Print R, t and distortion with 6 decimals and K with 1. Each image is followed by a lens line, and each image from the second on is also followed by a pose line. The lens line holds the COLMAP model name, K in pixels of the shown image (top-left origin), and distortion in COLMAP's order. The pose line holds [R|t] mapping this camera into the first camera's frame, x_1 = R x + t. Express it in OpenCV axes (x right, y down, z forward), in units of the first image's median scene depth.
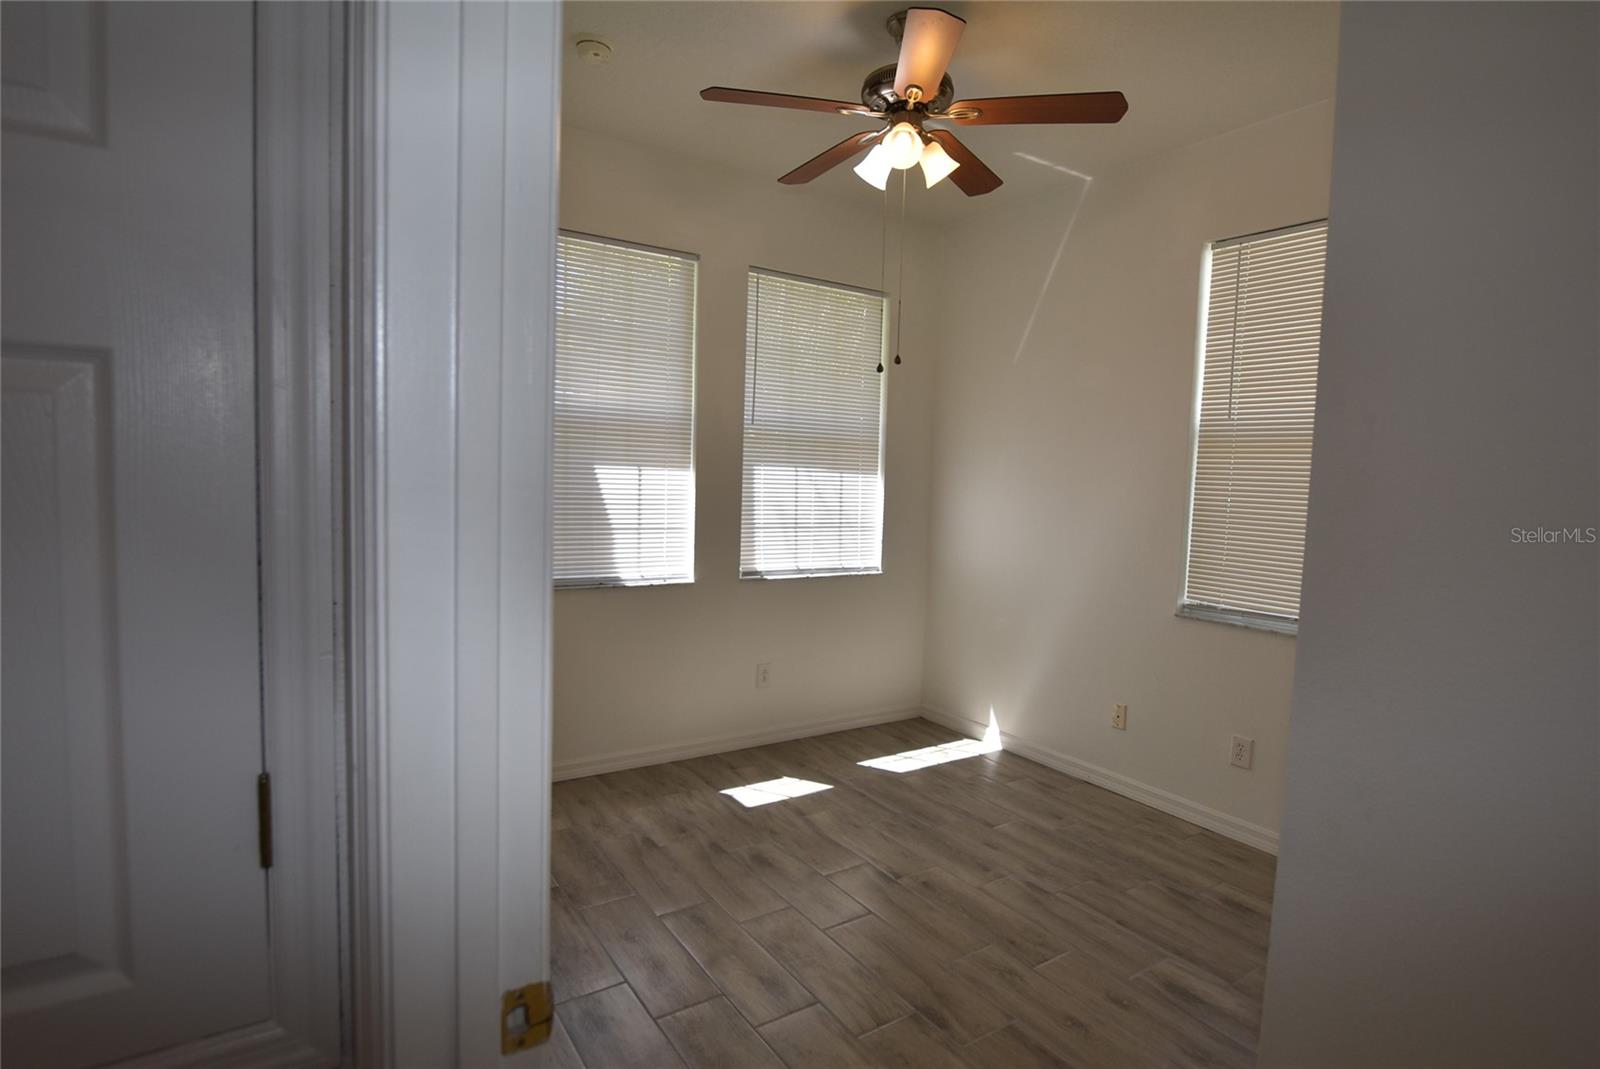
lens RADIAL K [[806.8, 0, 799.4], [0, 806.8, 535.2], [0, 0, 1]] dist [-0.028143, 0.004957]
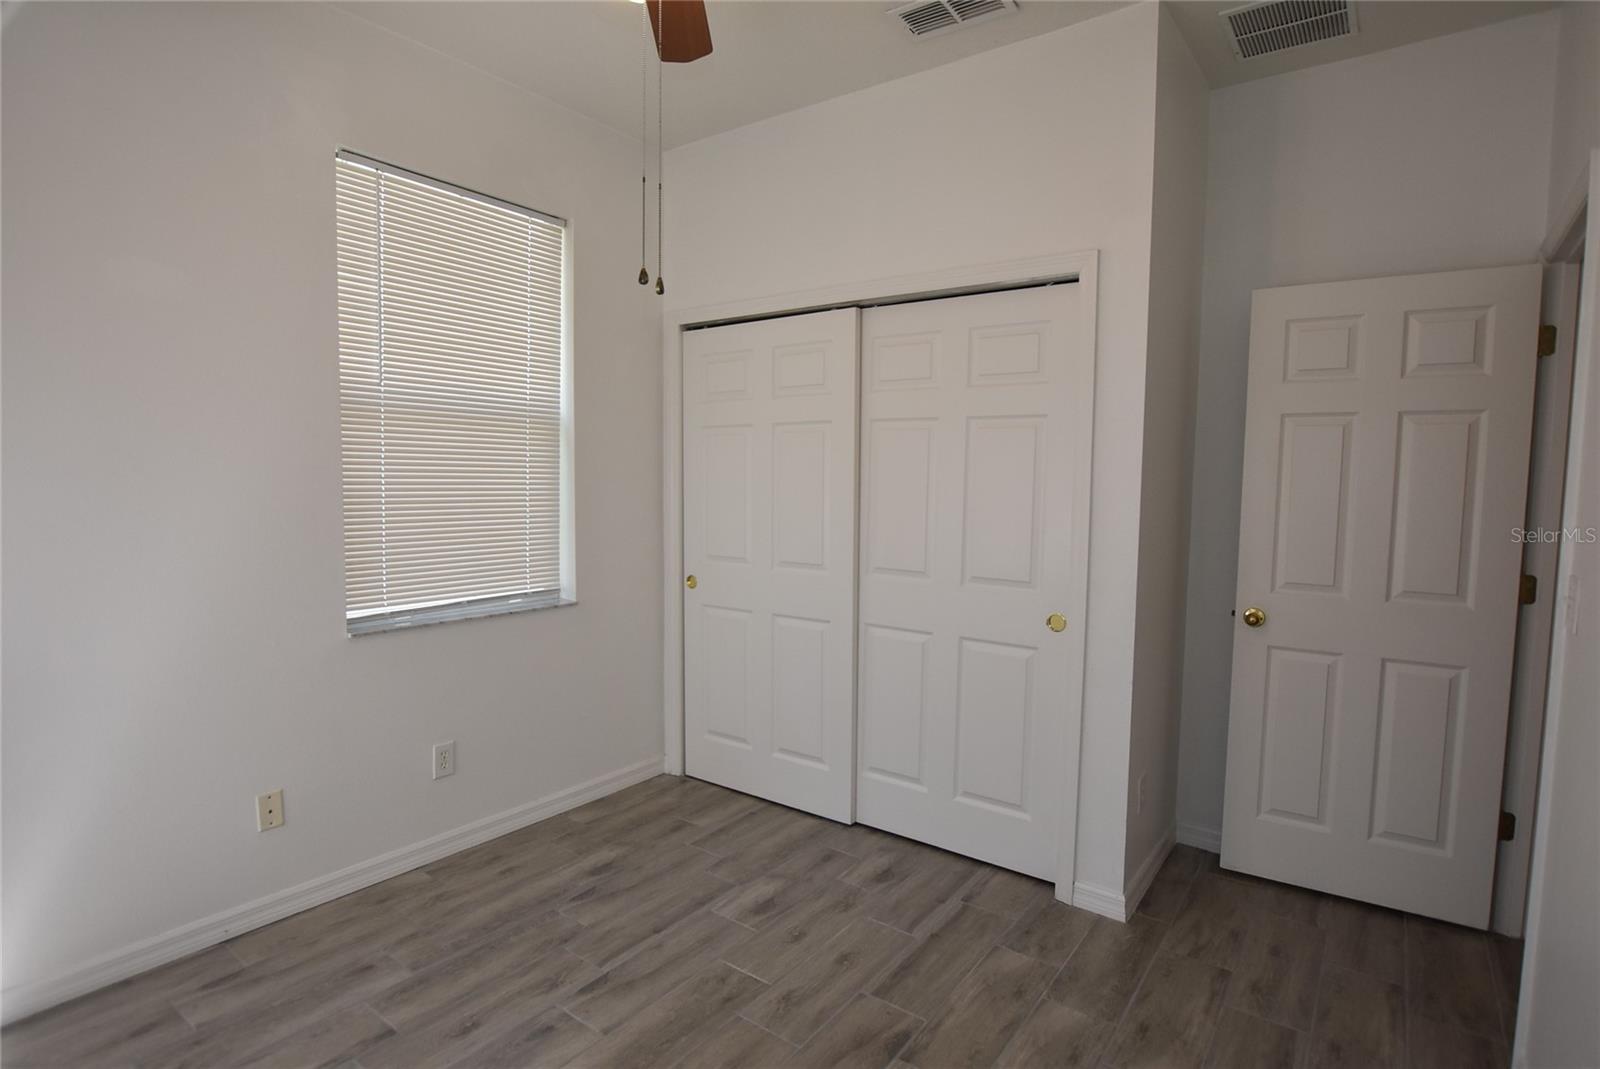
lens RADIAL K [[806.8, 0, 800.9], [0, 806.8, 526.2], [0, 0, 1]] dist [-0.028143, 0.004957]
pose [[-0.338350, -0.098163, 0.935886, -0.429285], [0.045733, 0.991654, 0.120547, -0.086029], [-0.939908, 0.083588, -0.331037, 0.952337]]
